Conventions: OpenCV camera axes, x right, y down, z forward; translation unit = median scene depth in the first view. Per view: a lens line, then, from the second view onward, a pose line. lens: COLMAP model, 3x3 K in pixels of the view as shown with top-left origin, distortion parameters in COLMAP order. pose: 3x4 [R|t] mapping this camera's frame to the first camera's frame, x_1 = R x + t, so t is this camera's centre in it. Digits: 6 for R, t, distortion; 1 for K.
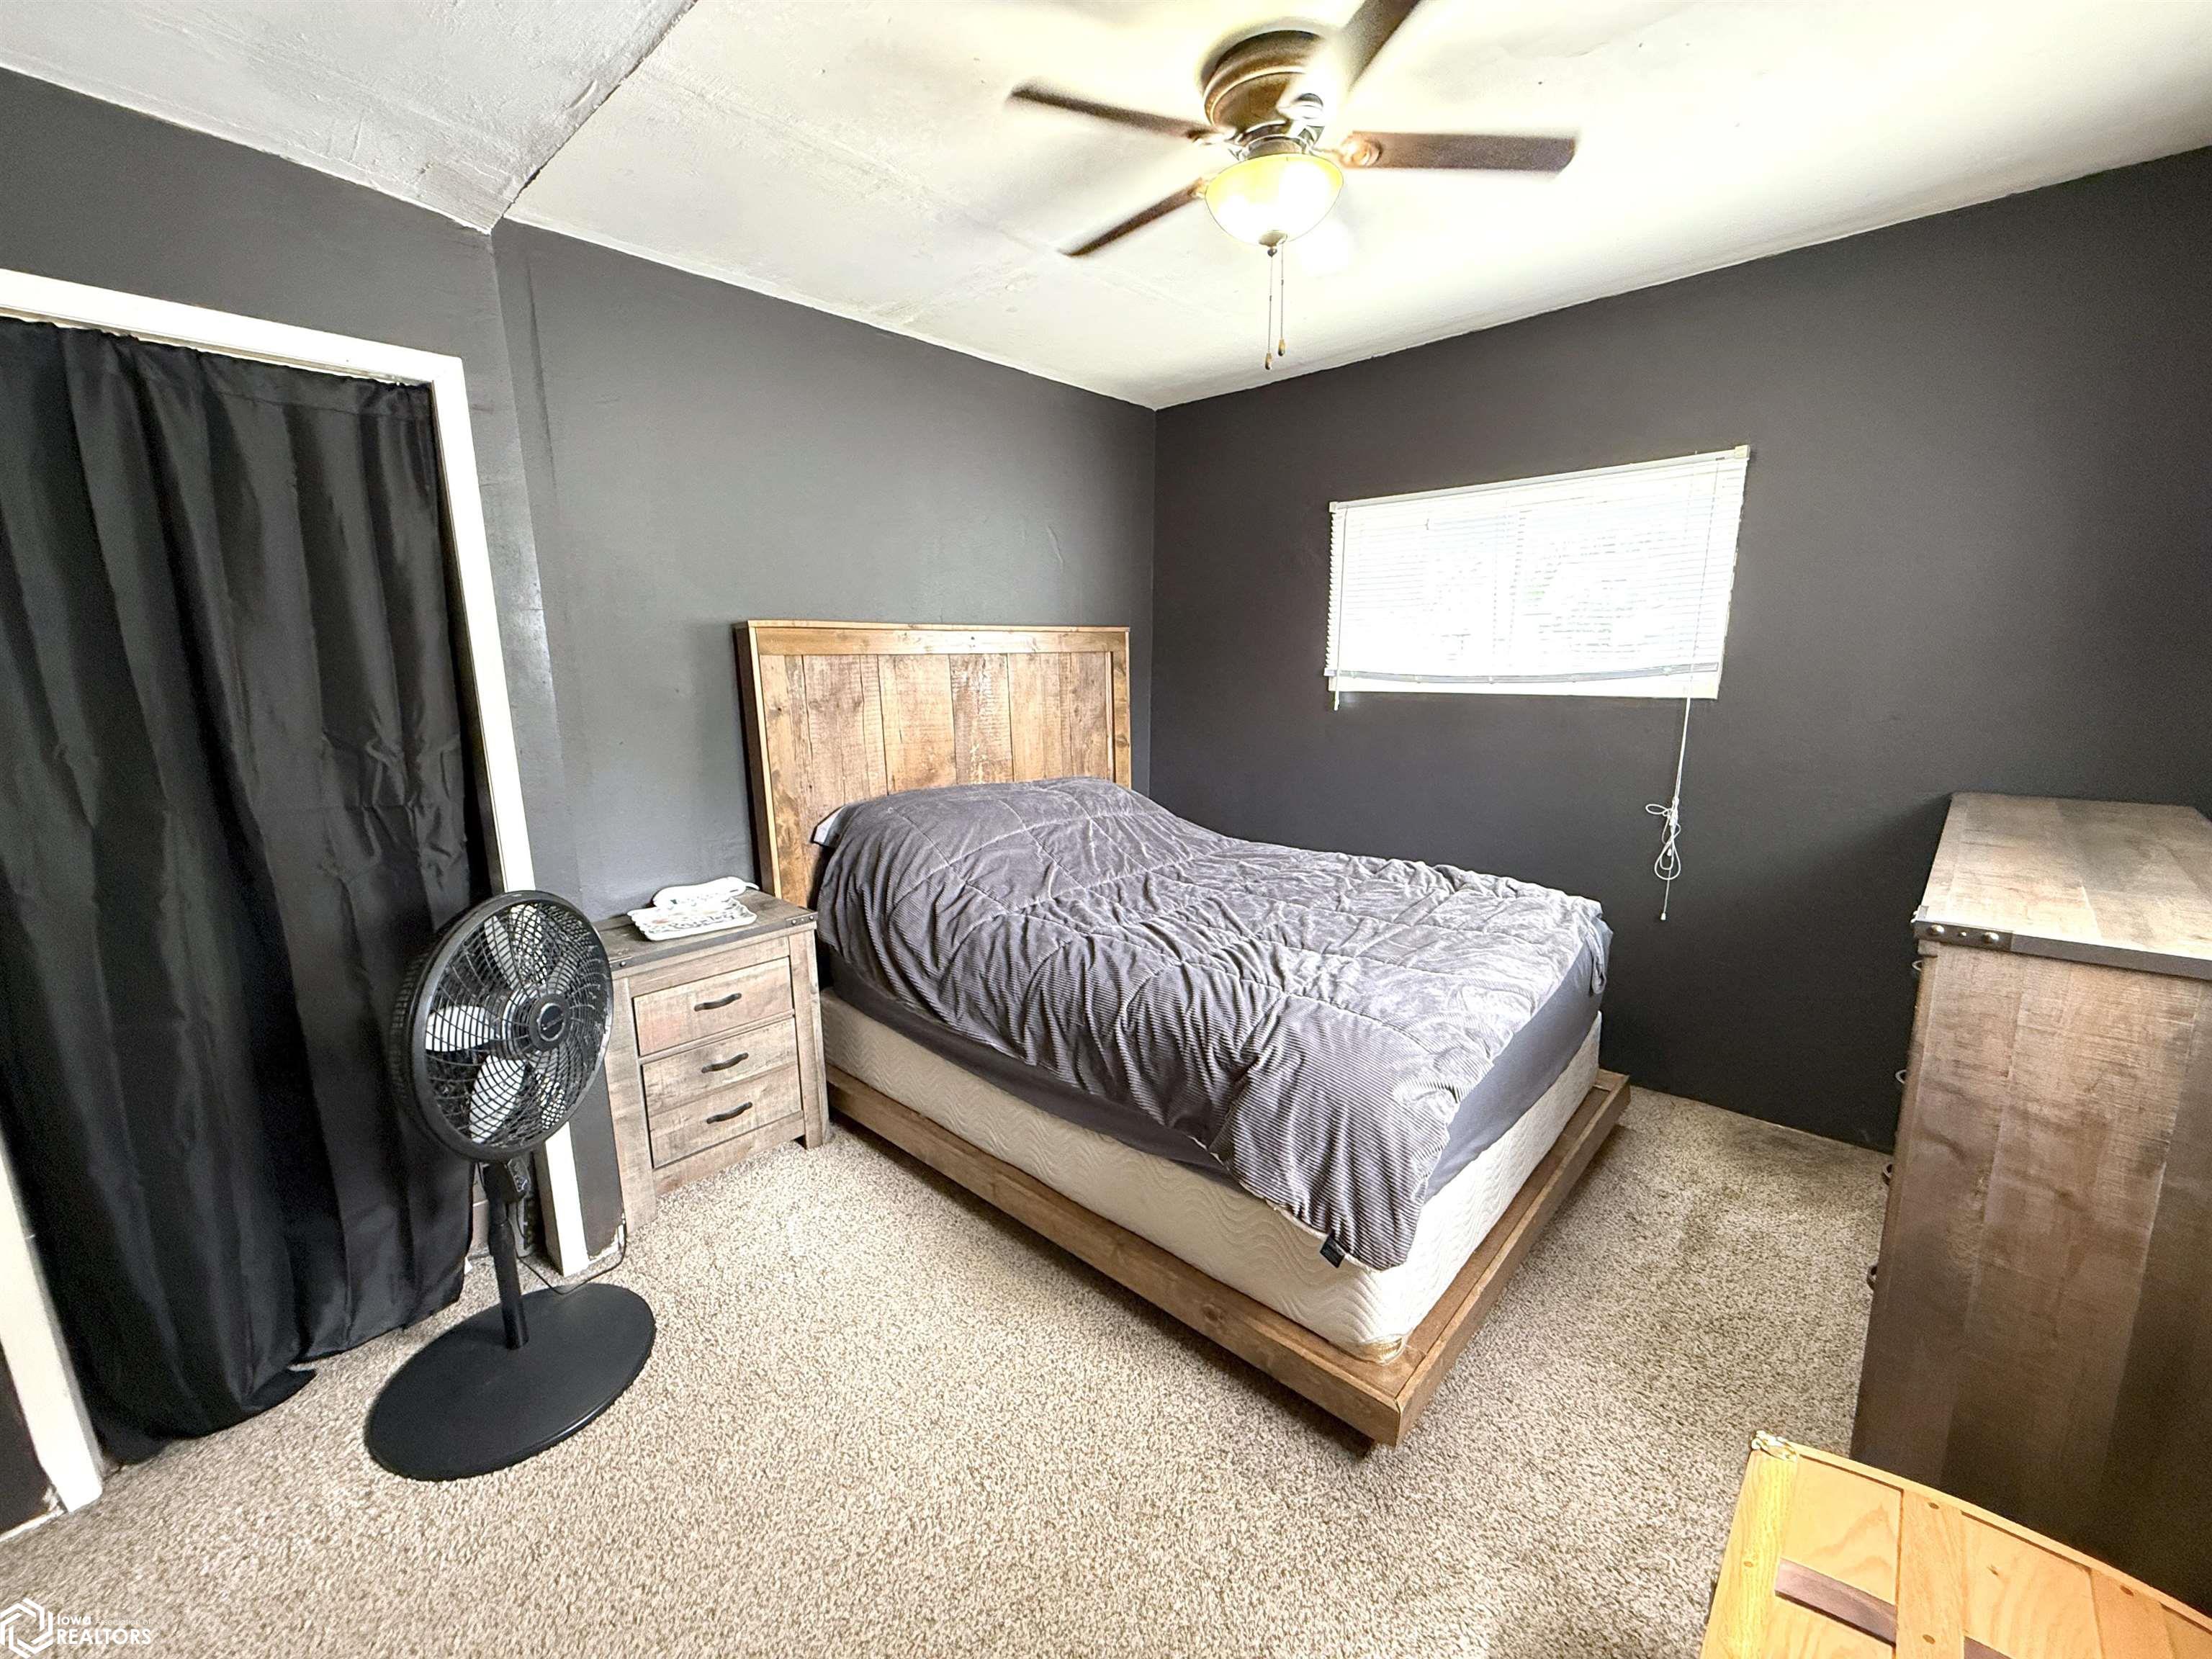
lens RADIAL K [[885.3, 0, 1099.1], [0, 885.3, 830.5], [0, 0, 1]] dist [0.001694, -0.000063]
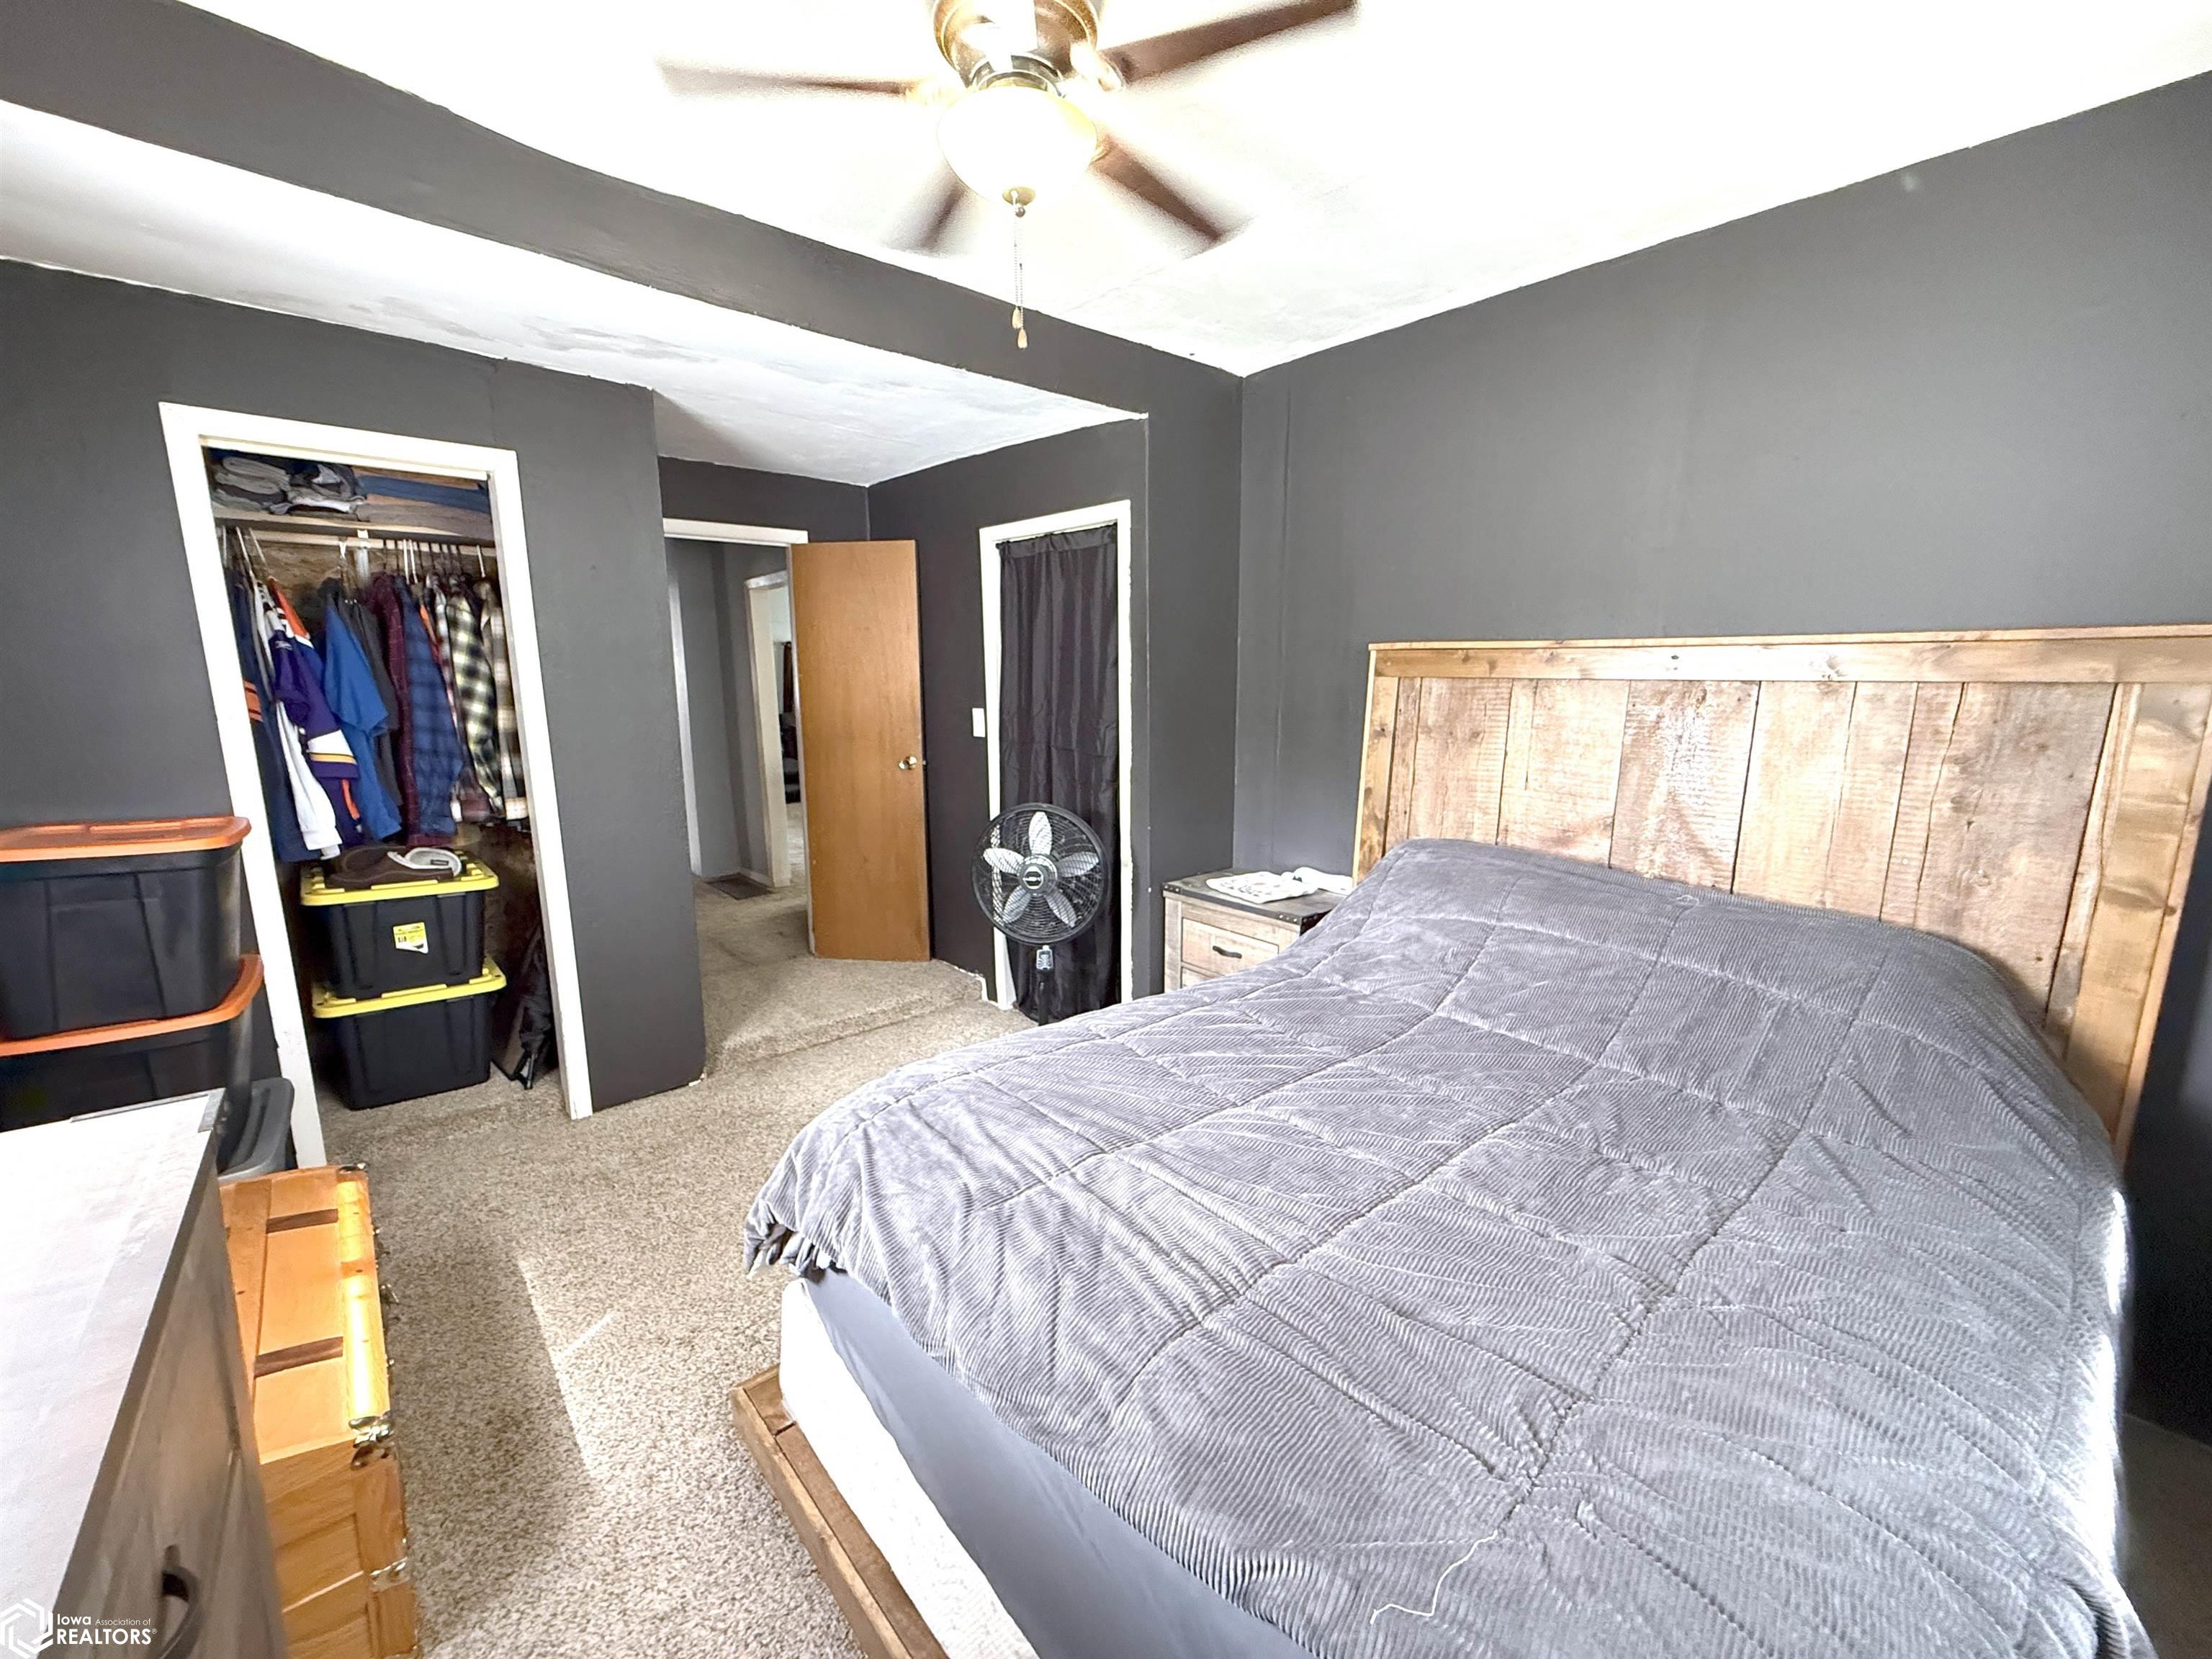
lens RADIAL K [[885.3, 0, 1102.5], [0, 885.3, 829.4], [0, 0, 1]] dist [0.001694, -0.000063]
pose [[-0.109000, 0.192554, -0.975214, 0.646571], [-0.190495, 0.958830, 0.210610, -0.168845], [0.975618, 0.208730, -0.067832, 0.728639]]
